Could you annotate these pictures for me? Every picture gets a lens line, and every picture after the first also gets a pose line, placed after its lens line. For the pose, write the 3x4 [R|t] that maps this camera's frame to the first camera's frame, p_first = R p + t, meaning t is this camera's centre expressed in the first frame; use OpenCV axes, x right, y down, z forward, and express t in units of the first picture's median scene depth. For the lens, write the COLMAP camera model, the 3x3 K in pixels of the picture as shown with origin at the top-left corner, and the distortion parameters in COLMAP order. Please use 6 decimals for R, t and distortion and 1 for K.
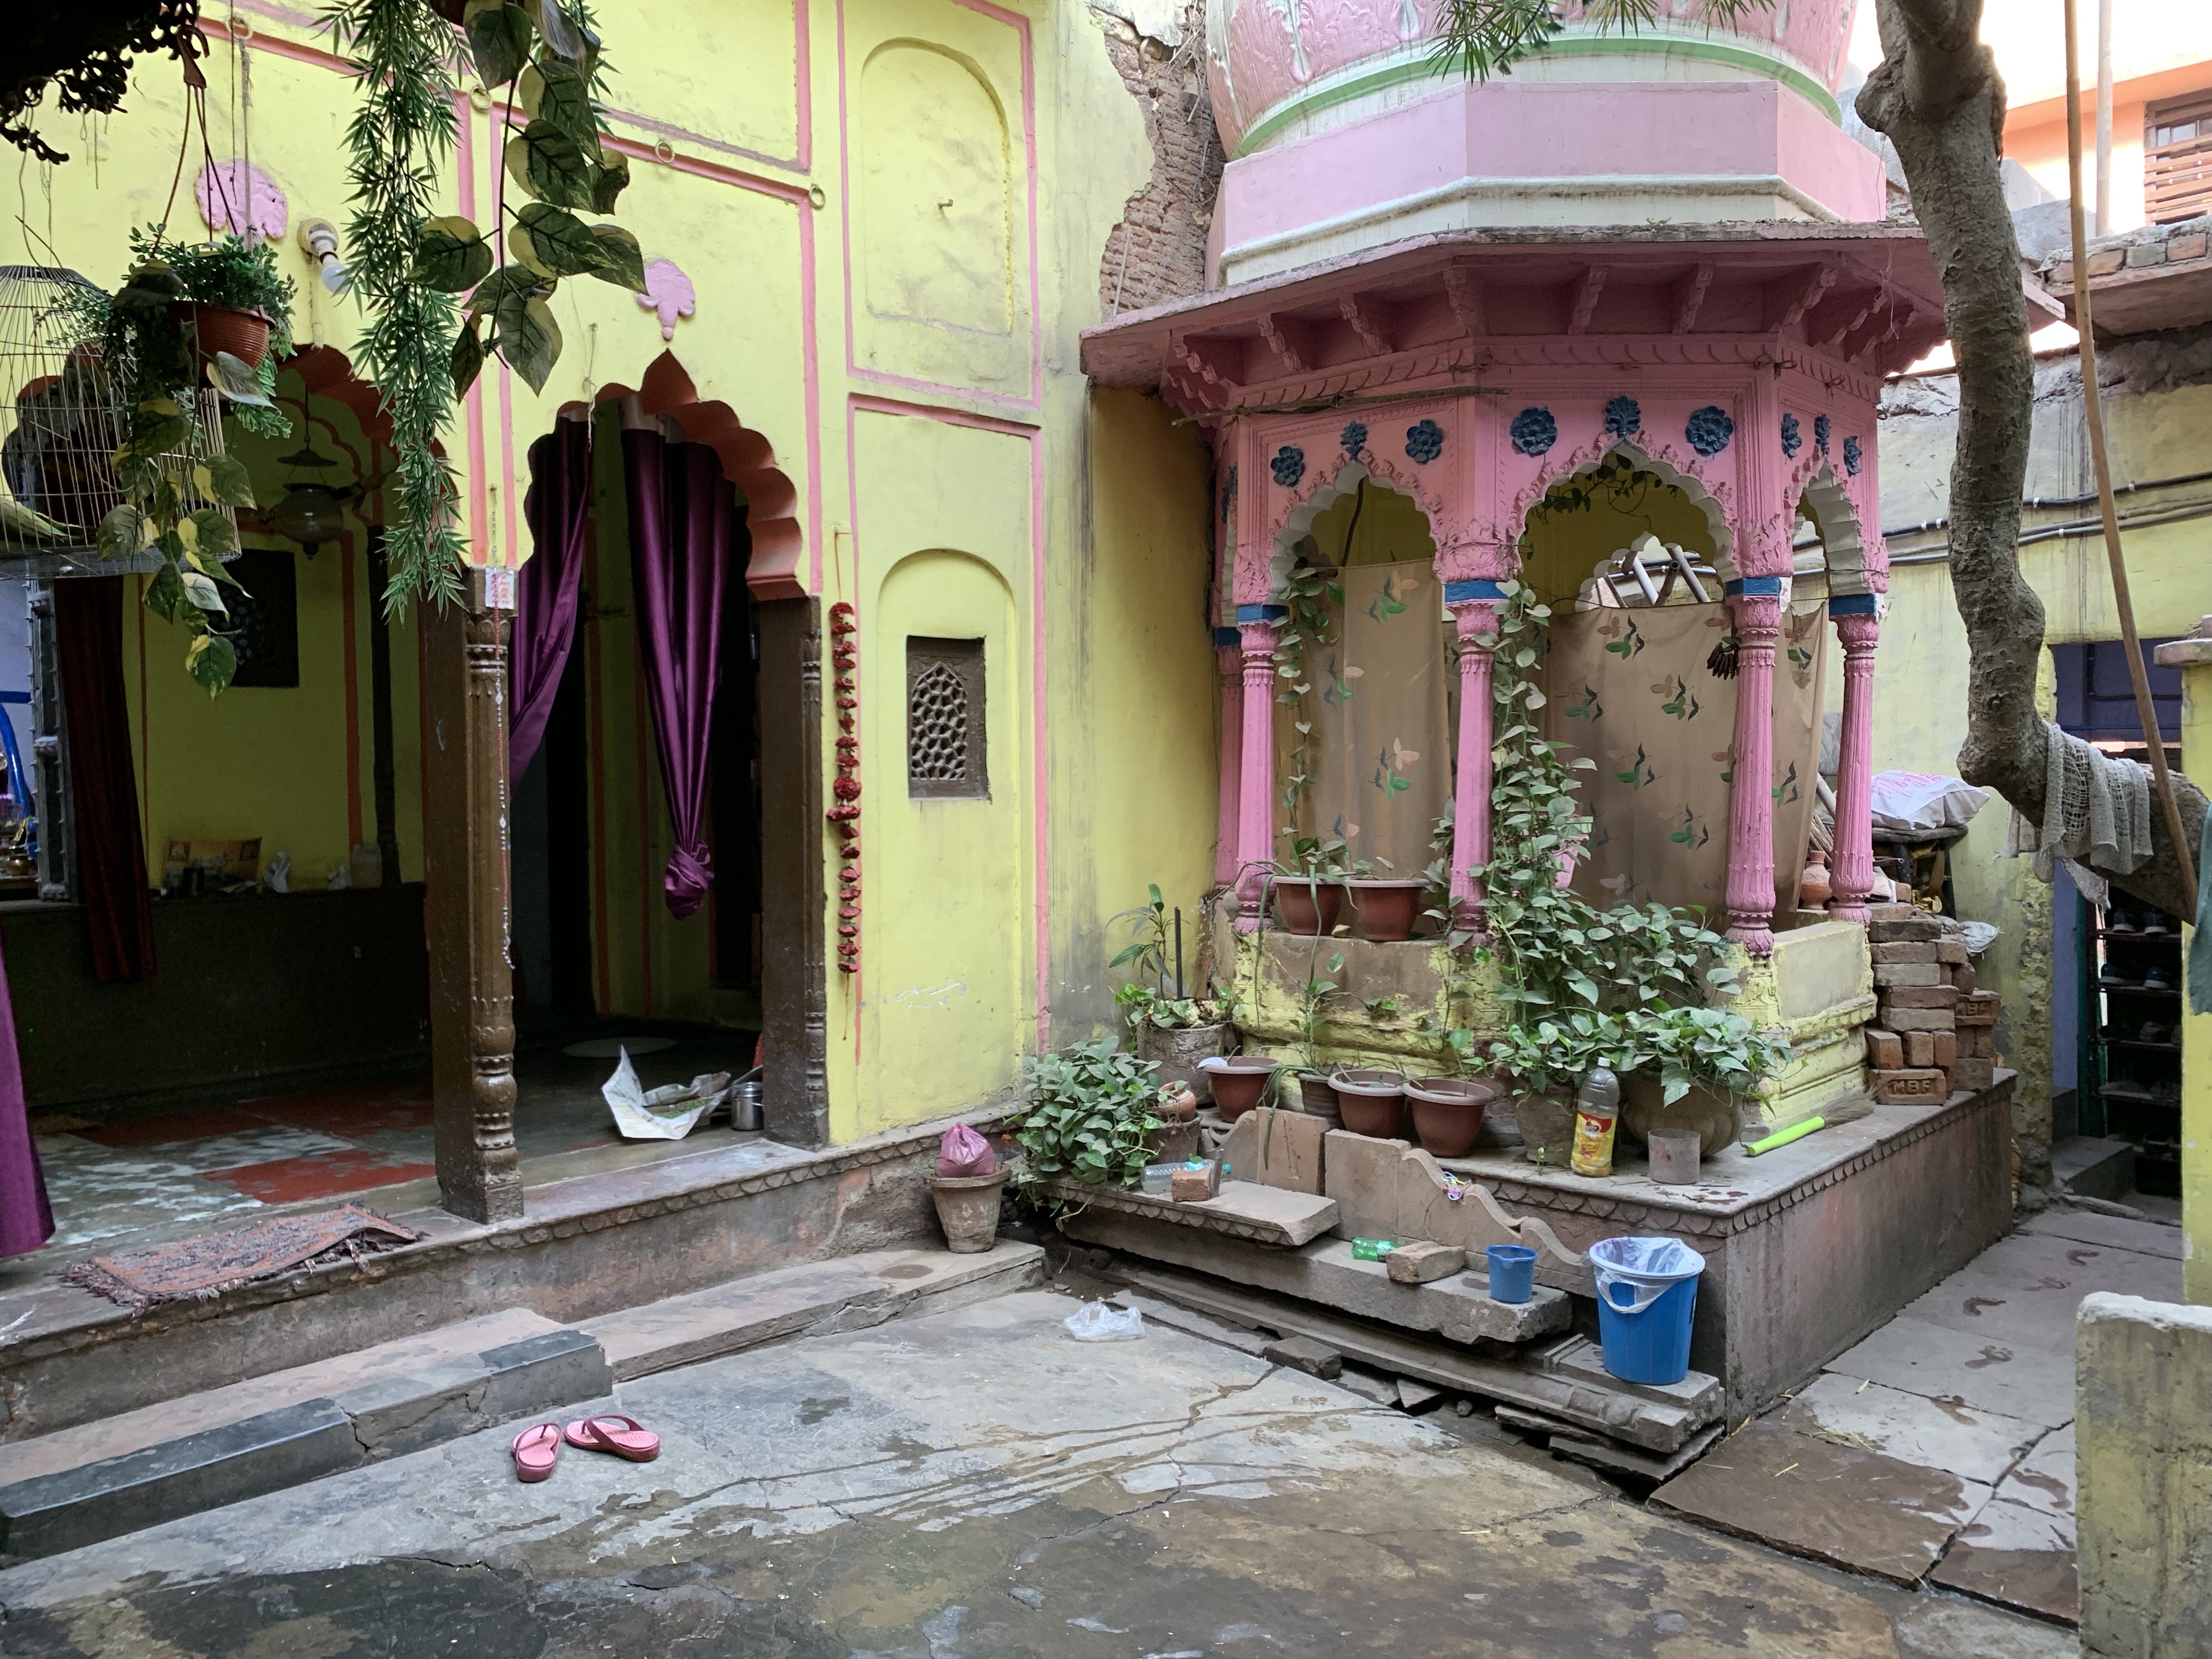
lens RADIAL K [[1673.8, 0, 1104.8], [0, 1673.8, 814.7], [0, 0, 1]] dist [0.050891, -0.084562]
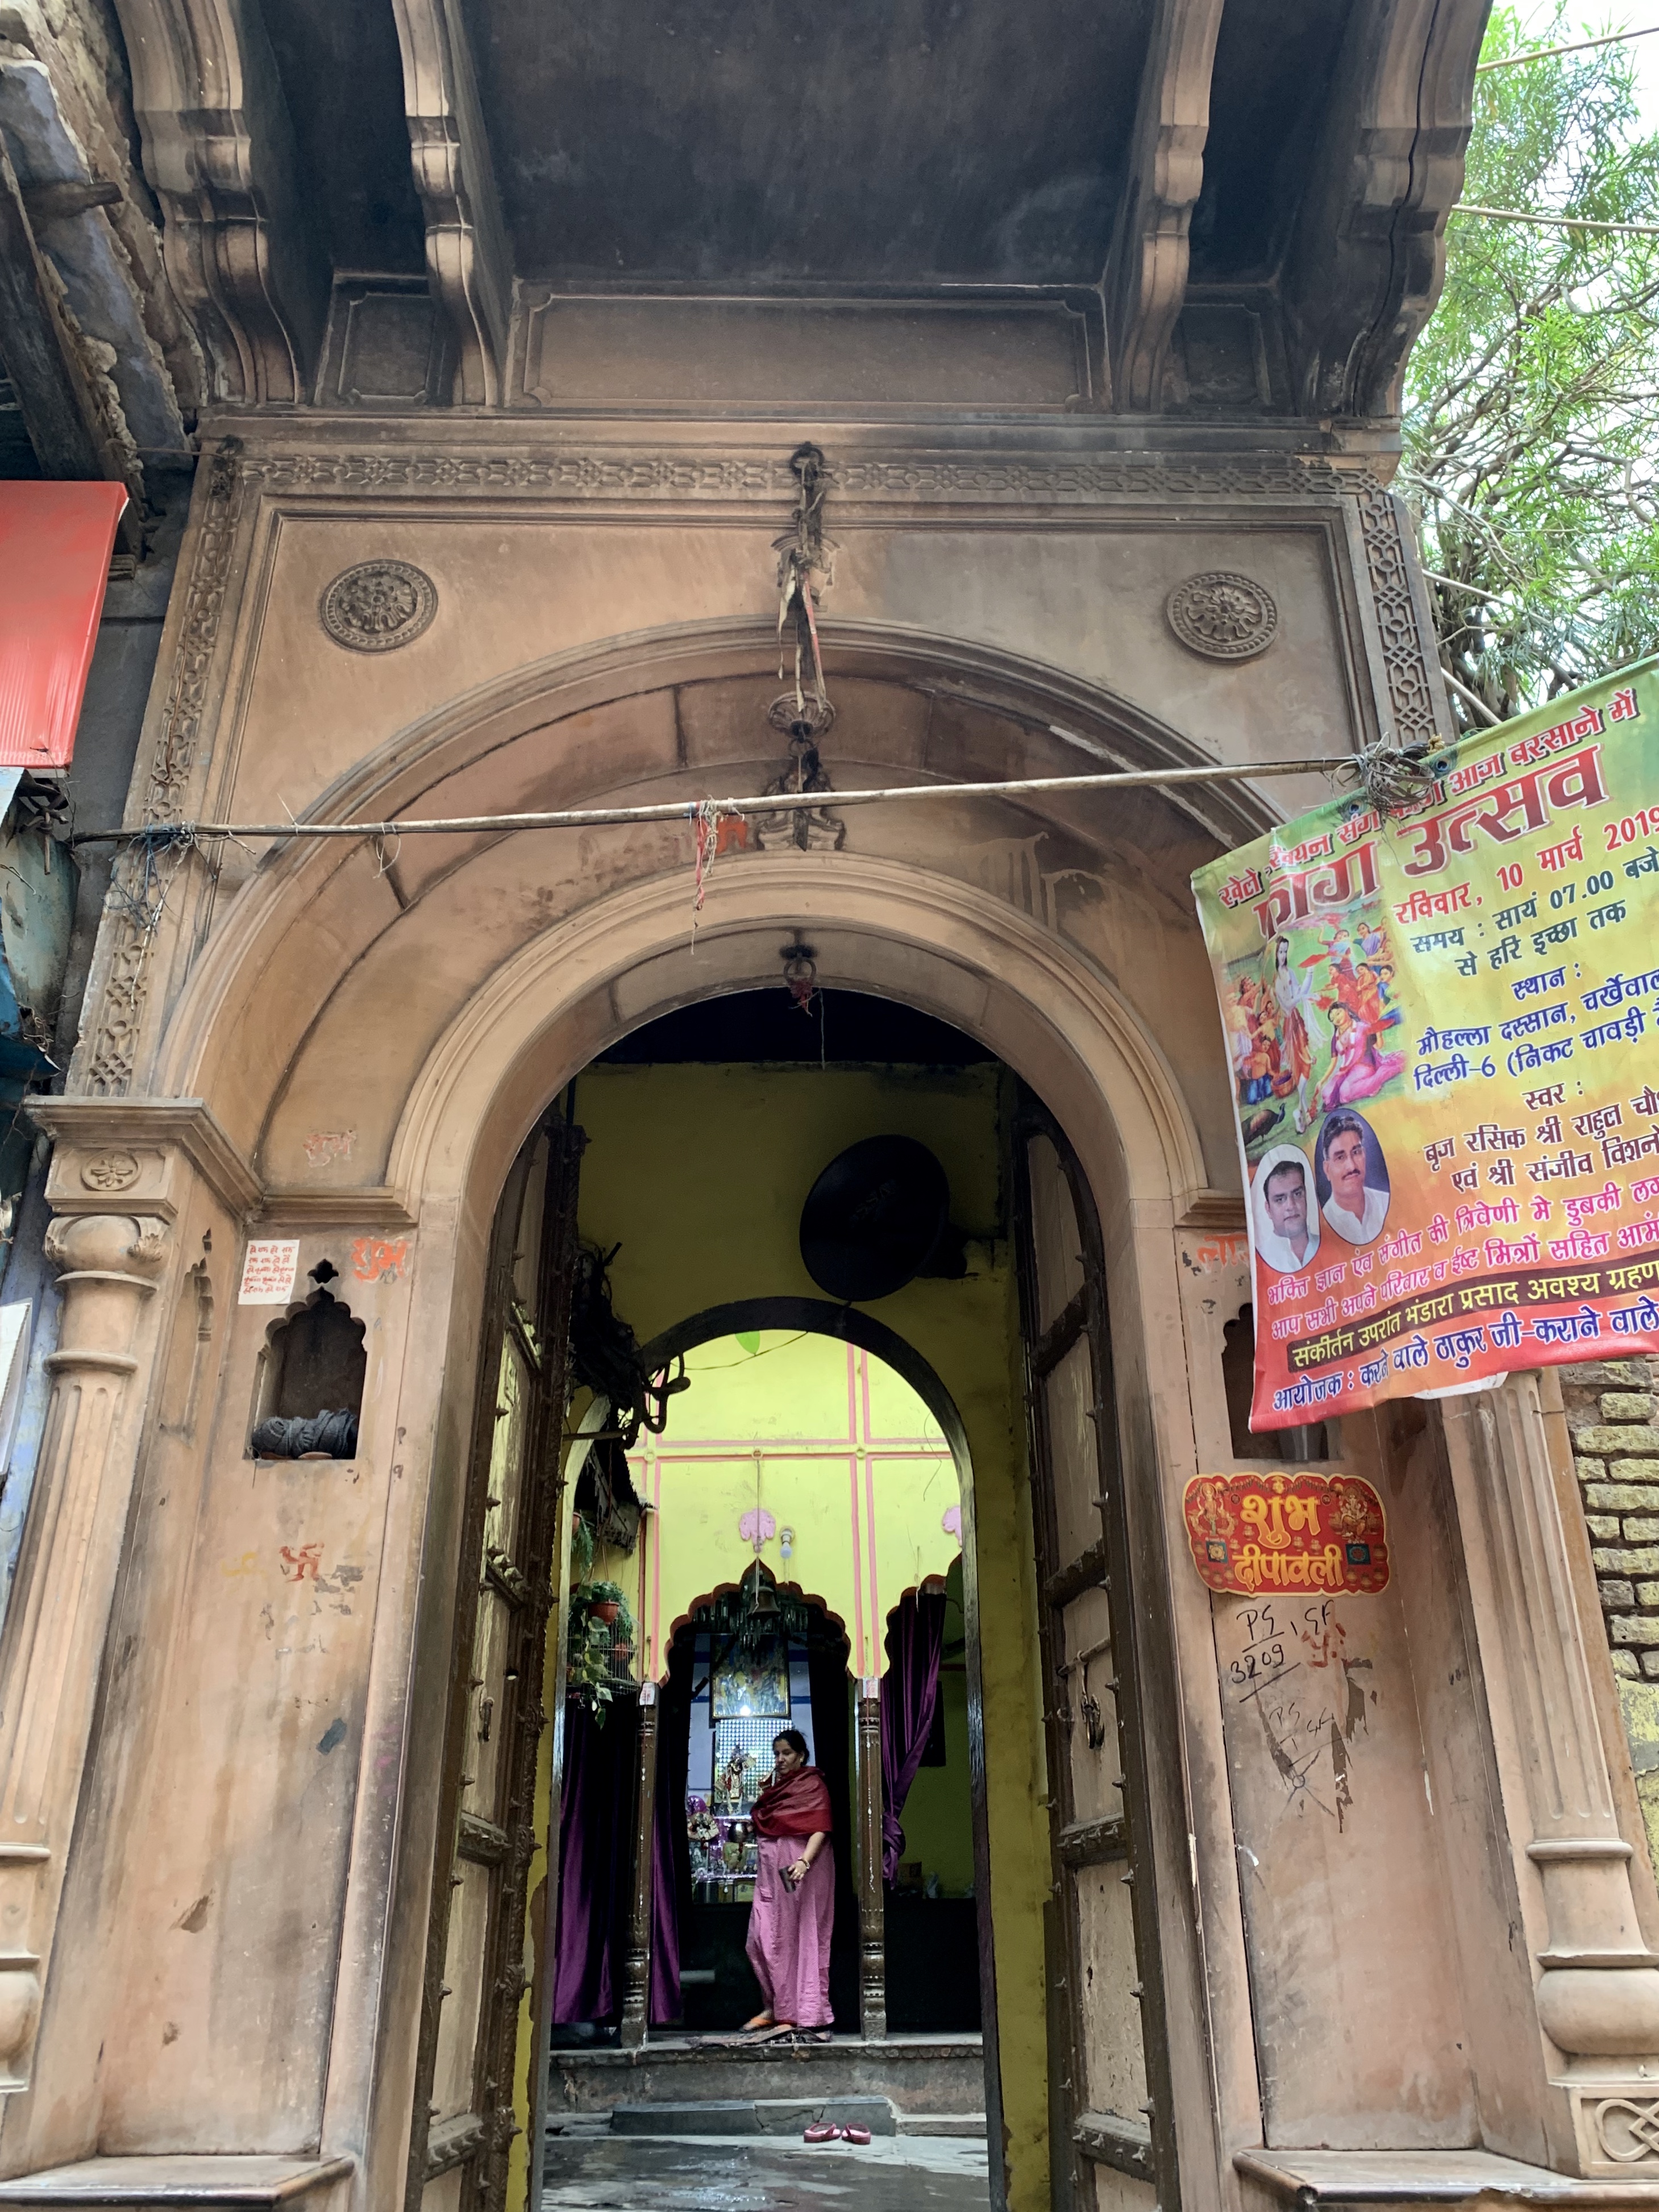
lens RADIAL K [[1761.5, 0, 835.3], [0, 1761.5, 1110.4], [0, 0, 1]] dist [0.030222, -0.047257]
pose [[0.708194, -0.306985, -0.635784, 1.025853], [-0.013269, 0.894575, -0.446721, 0.169787], [0.705893, 0.324801, 0.629459, -0.524862]]
